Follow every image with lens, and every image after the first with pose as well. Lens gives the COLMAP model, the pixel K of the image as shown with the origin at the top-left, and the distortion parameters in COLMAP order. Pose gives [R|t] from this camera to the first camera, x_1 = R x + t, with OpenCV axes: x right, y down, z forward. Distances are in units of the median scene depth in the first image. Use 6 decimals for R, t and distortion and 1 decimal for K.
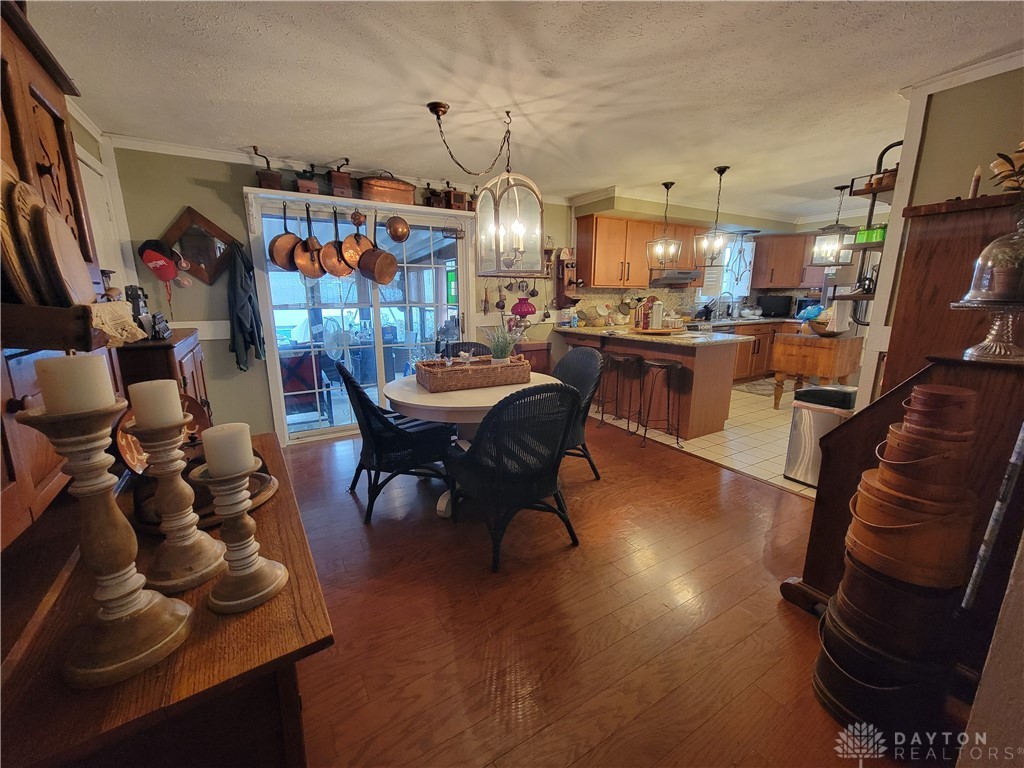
lens RADIAL K [[414.6, 0, 509.4], [0, 414.6, 384.9], [0, 0, 1]] dist [-0.000487, 0.000109]
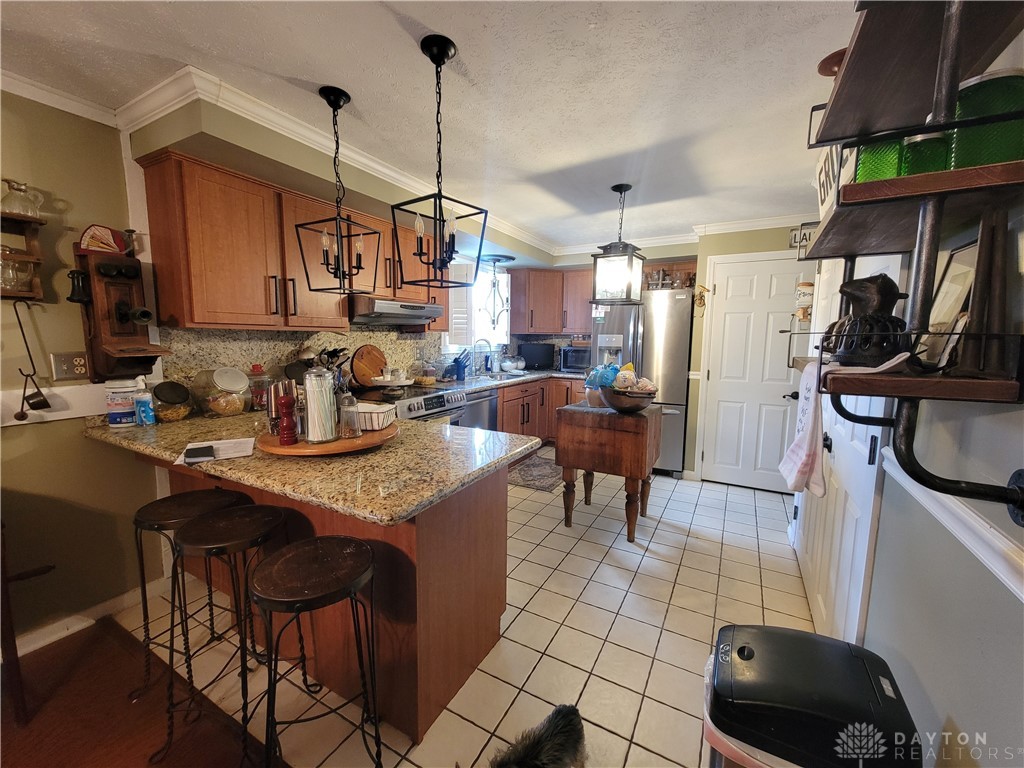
lens RADIAL K [[414.6, 0, 512.3], [0, 414.6, 385.1], [0, 0, 1]] dist [-0.000487, 0.000109]
pose [[0.858301, -0.046768, 0.511011, 0.206462], [0.095810, 0.992932, -0.070050, -0.092942], [-0.504123, 0.109084, 0.856715, 0.383034]]
